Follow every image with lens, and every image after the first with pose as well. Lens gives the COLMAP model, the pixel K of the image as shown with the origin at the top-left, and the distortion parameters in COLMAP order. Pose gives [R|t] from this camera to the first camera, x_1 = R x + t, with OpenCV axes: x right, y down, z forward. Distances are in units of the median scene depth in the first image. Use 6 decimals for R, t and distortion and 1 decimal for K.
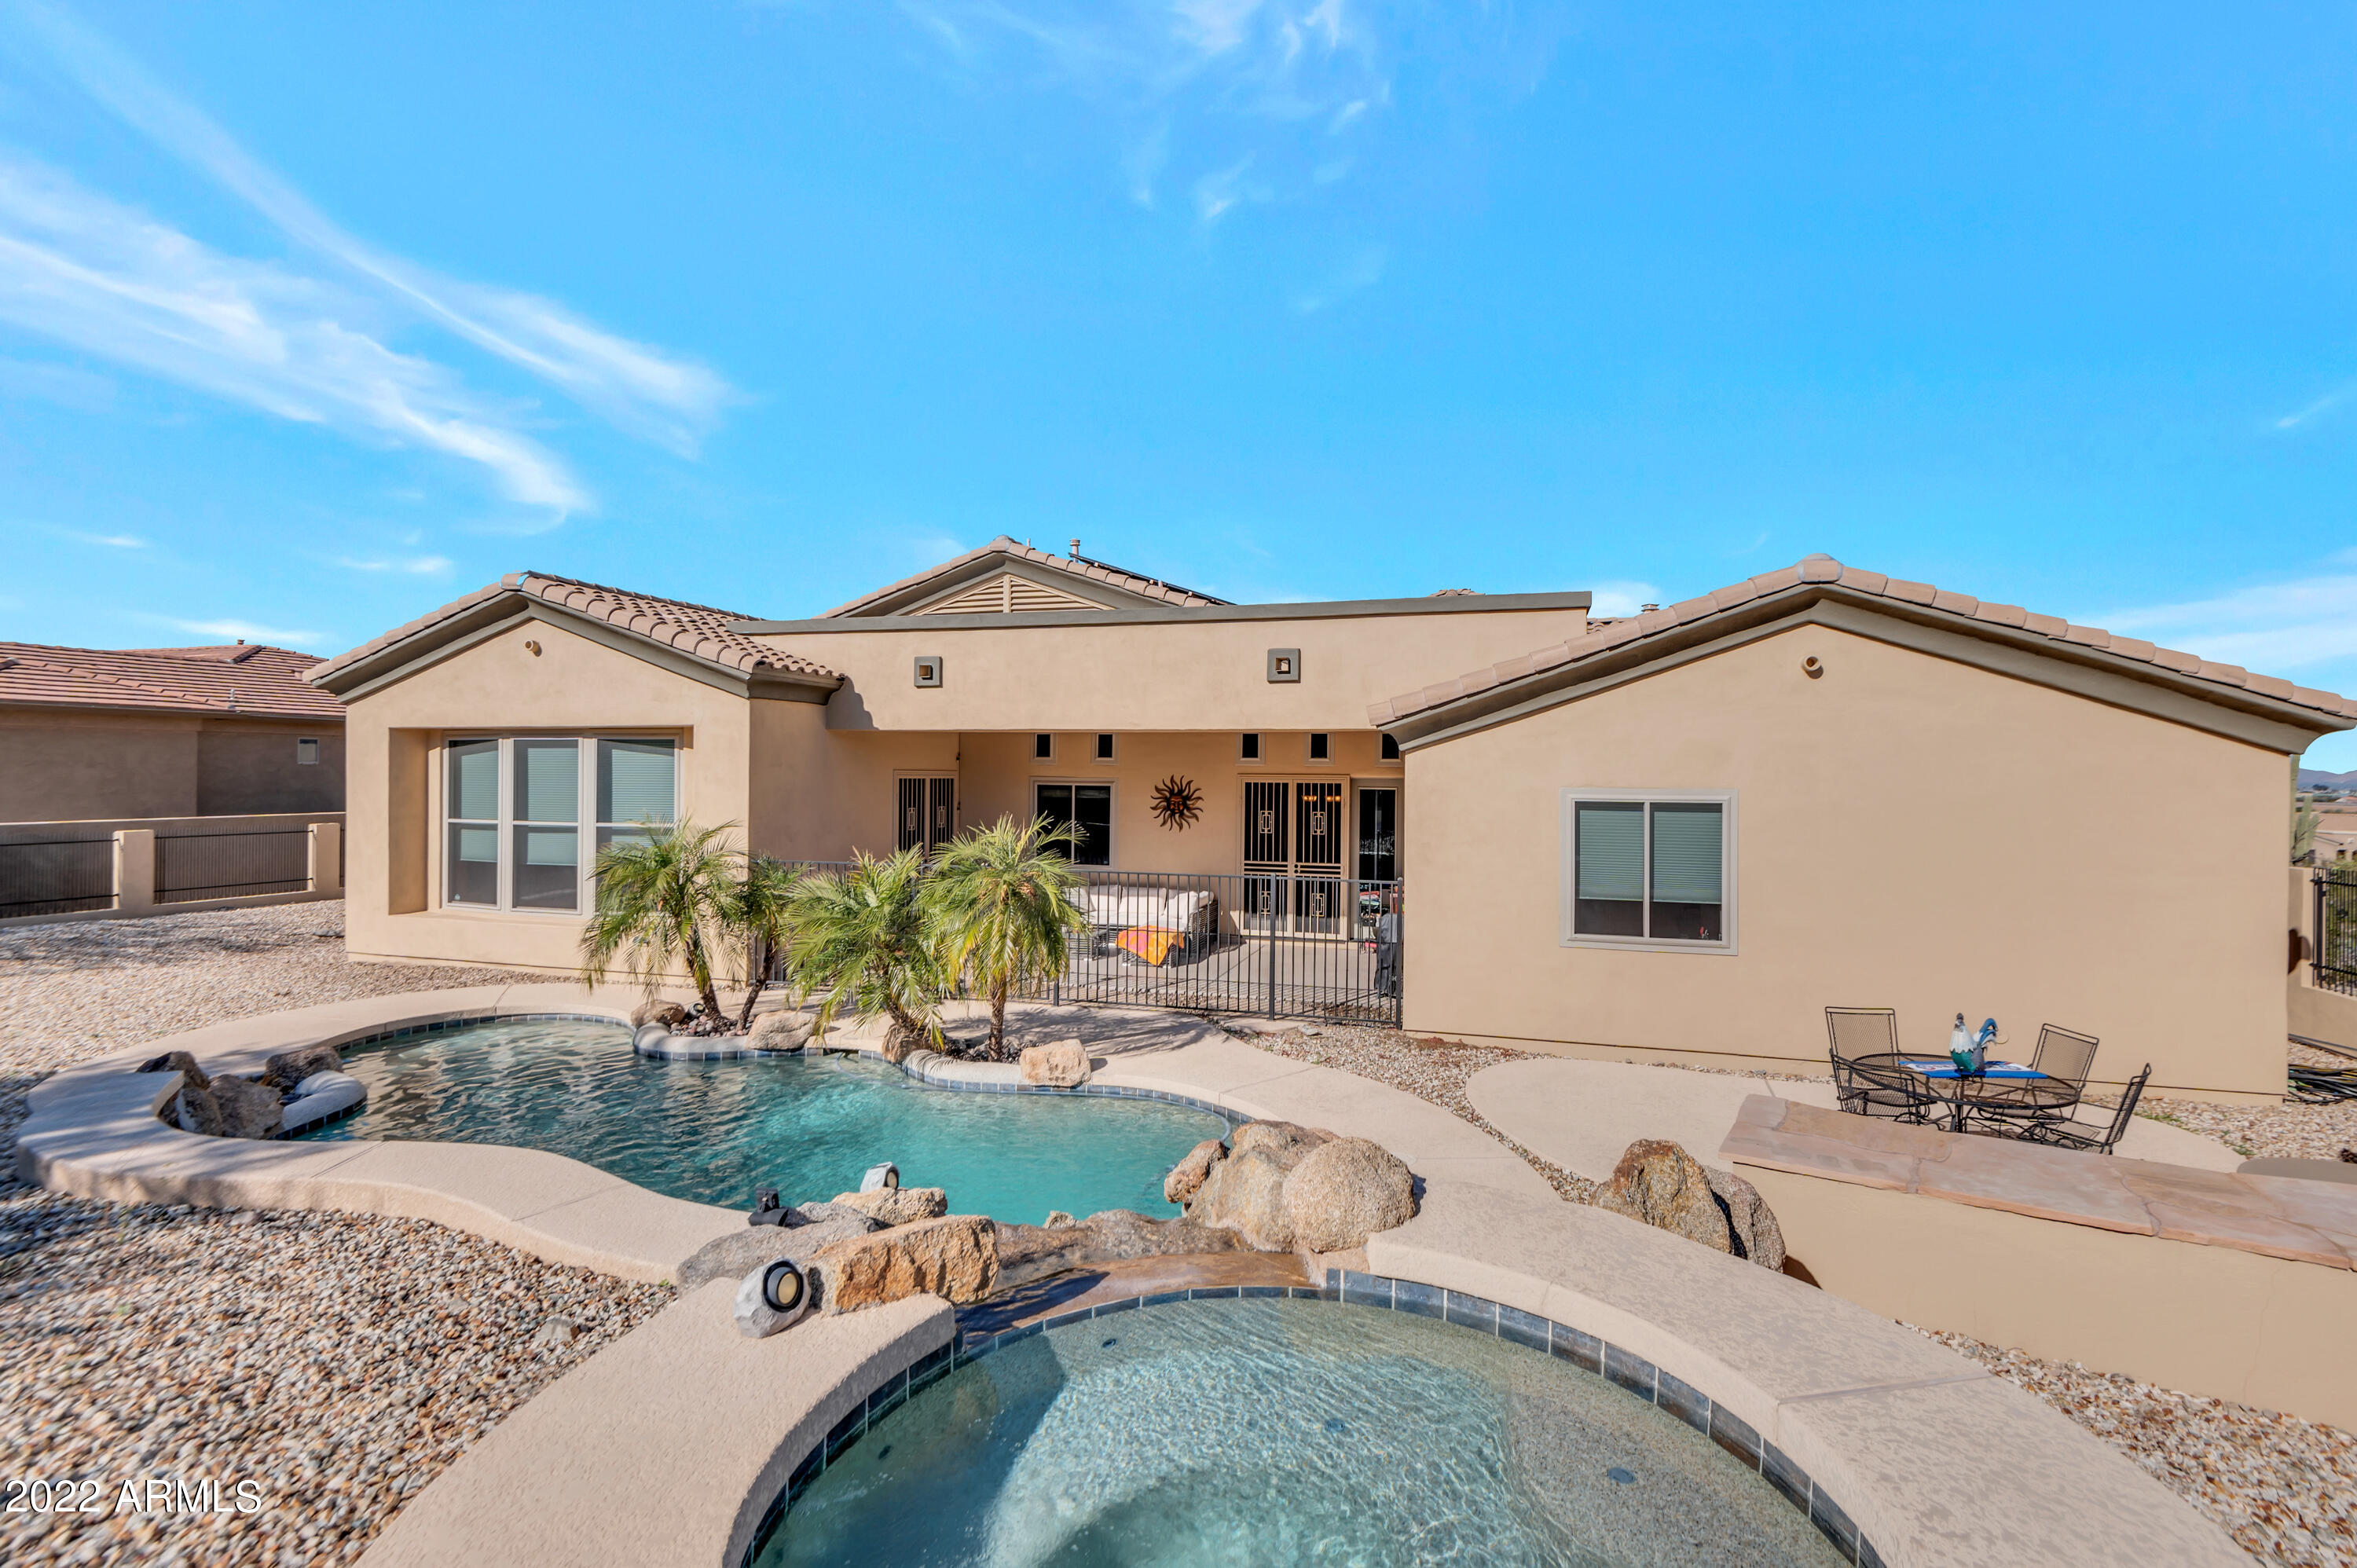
lens RADIAL K [[1101.0, 0, 1188.4], [0, 1101.0, 787.0], [0, 0, 1]] dist [0.000620, -0.001037]
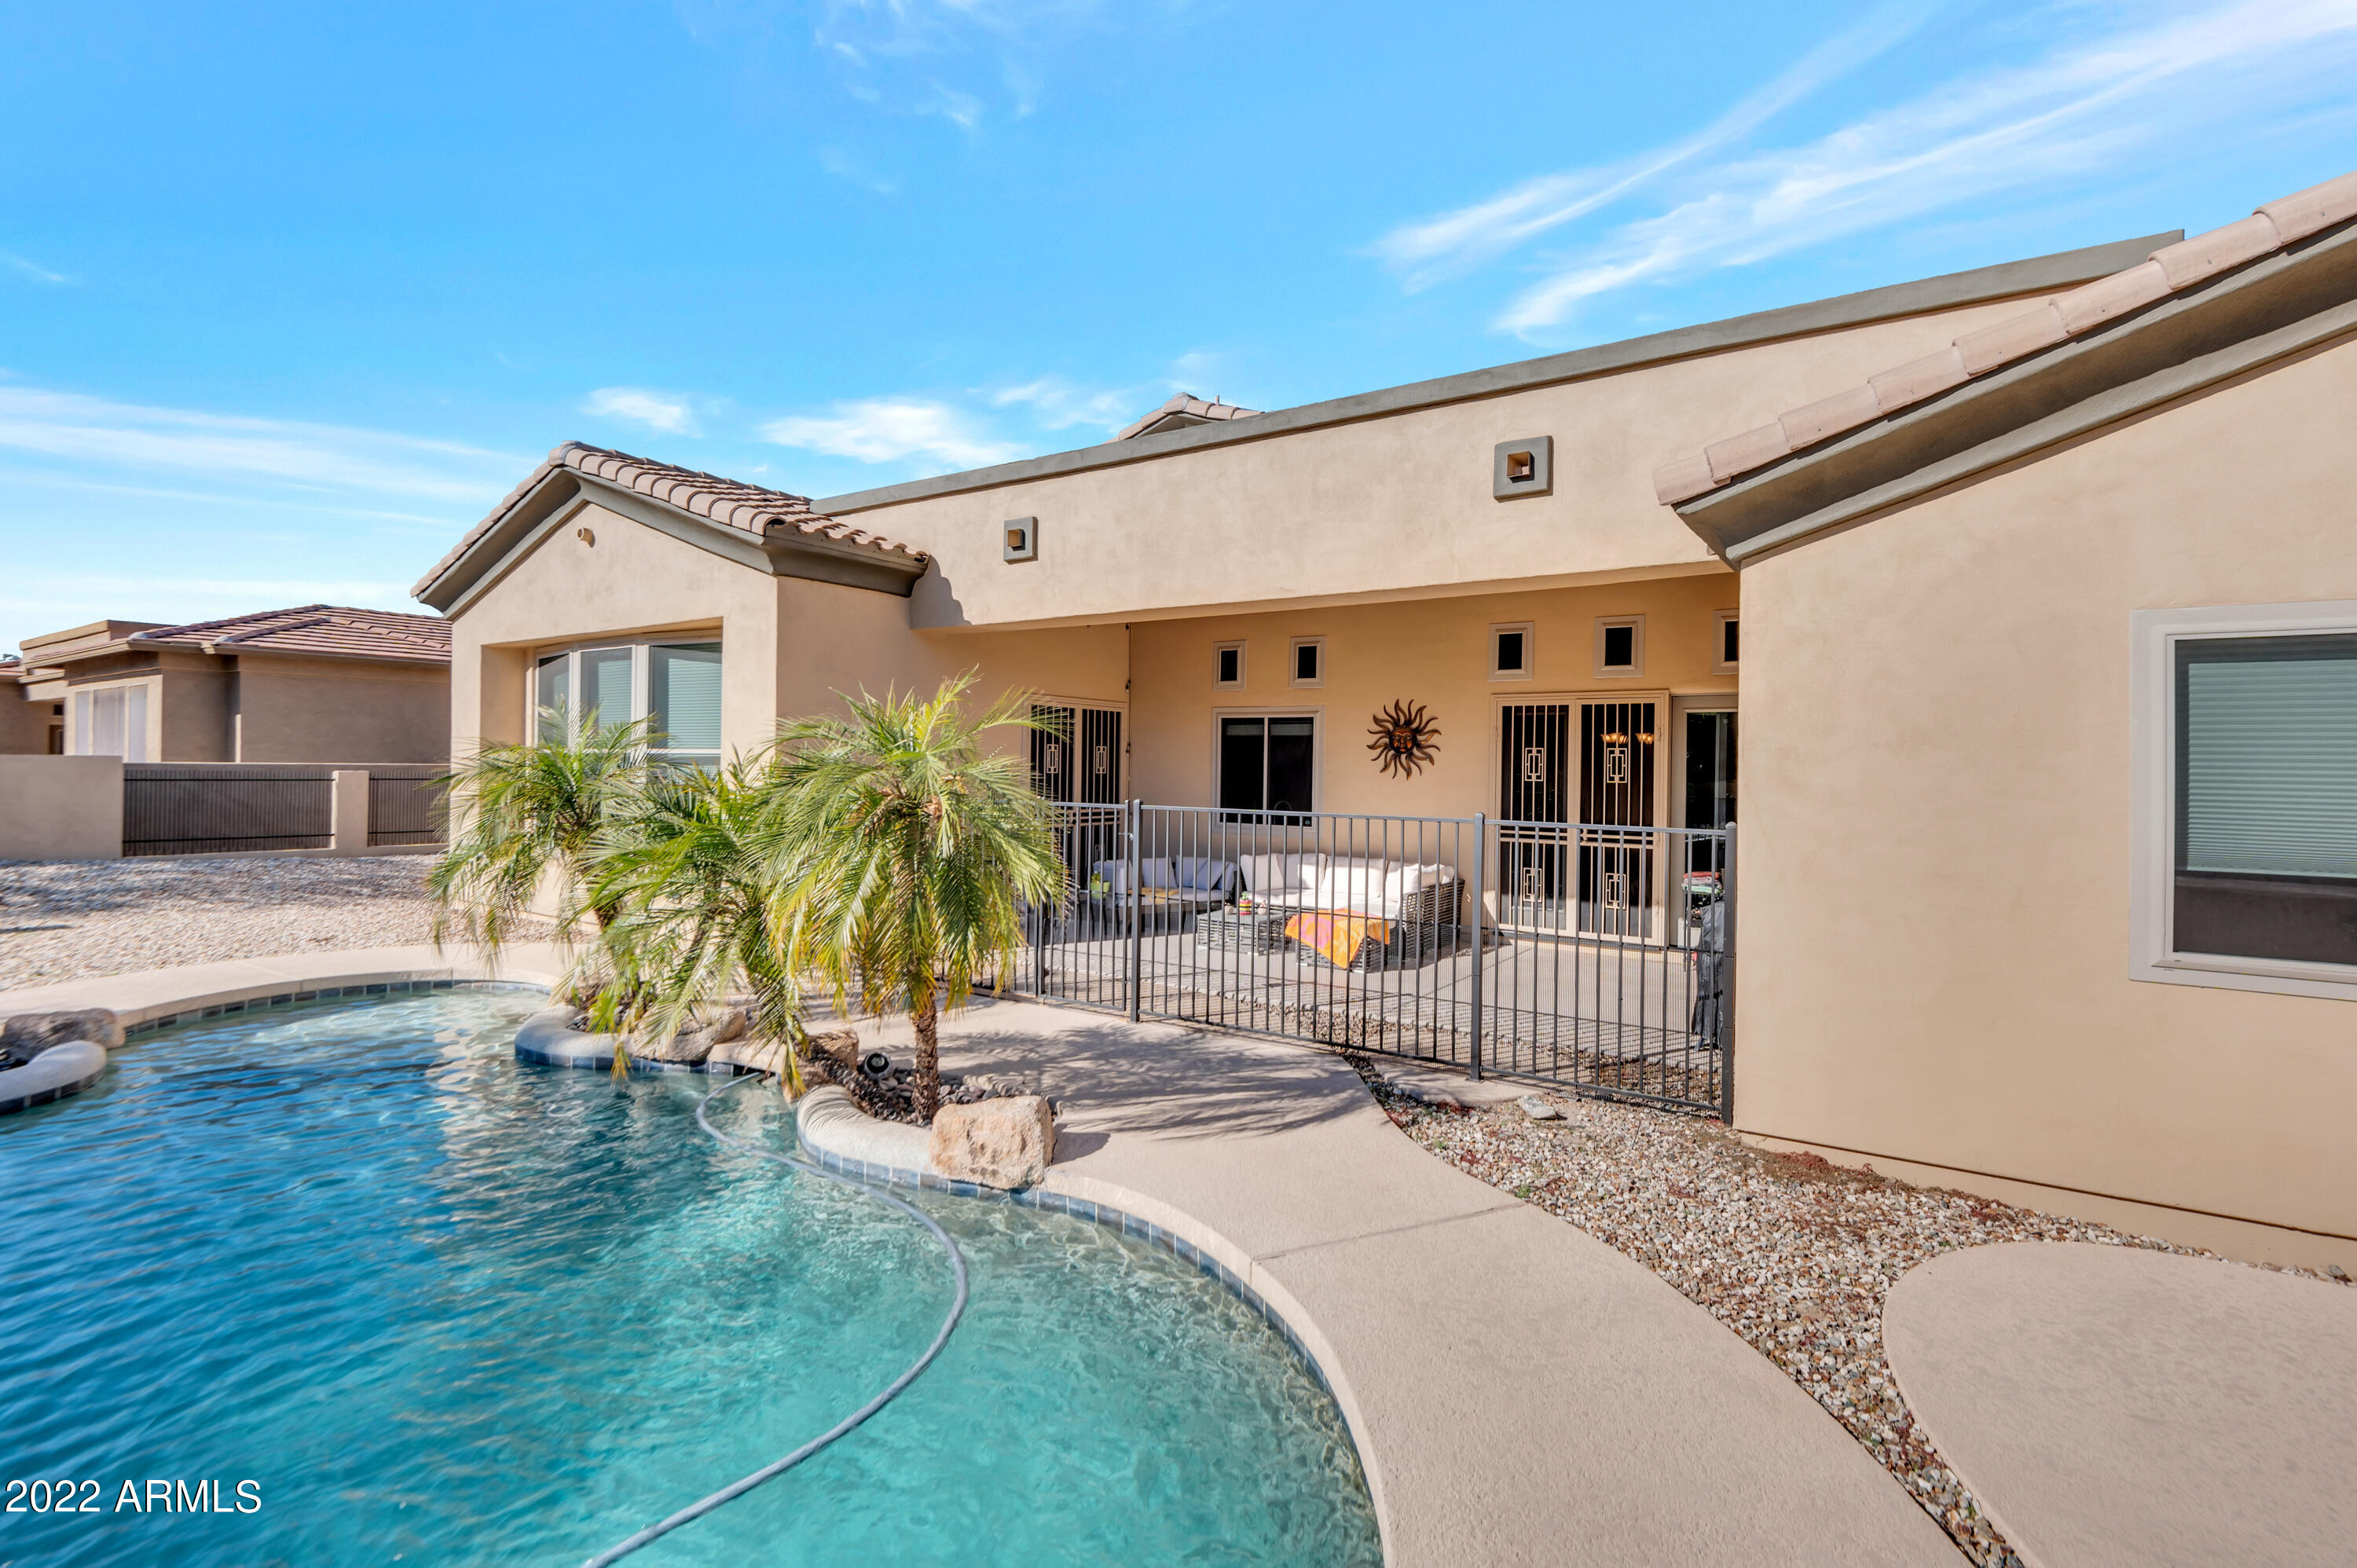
lens RADIAL K [[1101.0, 0, 1181.9], [0, 1101.0, 765.8], [0, 0, 1]] dist [0.000620, -0.001037]
pose [[0.951765, 0.004921, -0.306787, 0.078772], [-0.009704, 0.999854, -0.014068, 0.048415], [0.306673, 0.016366, 0.951674, 0.324280]]
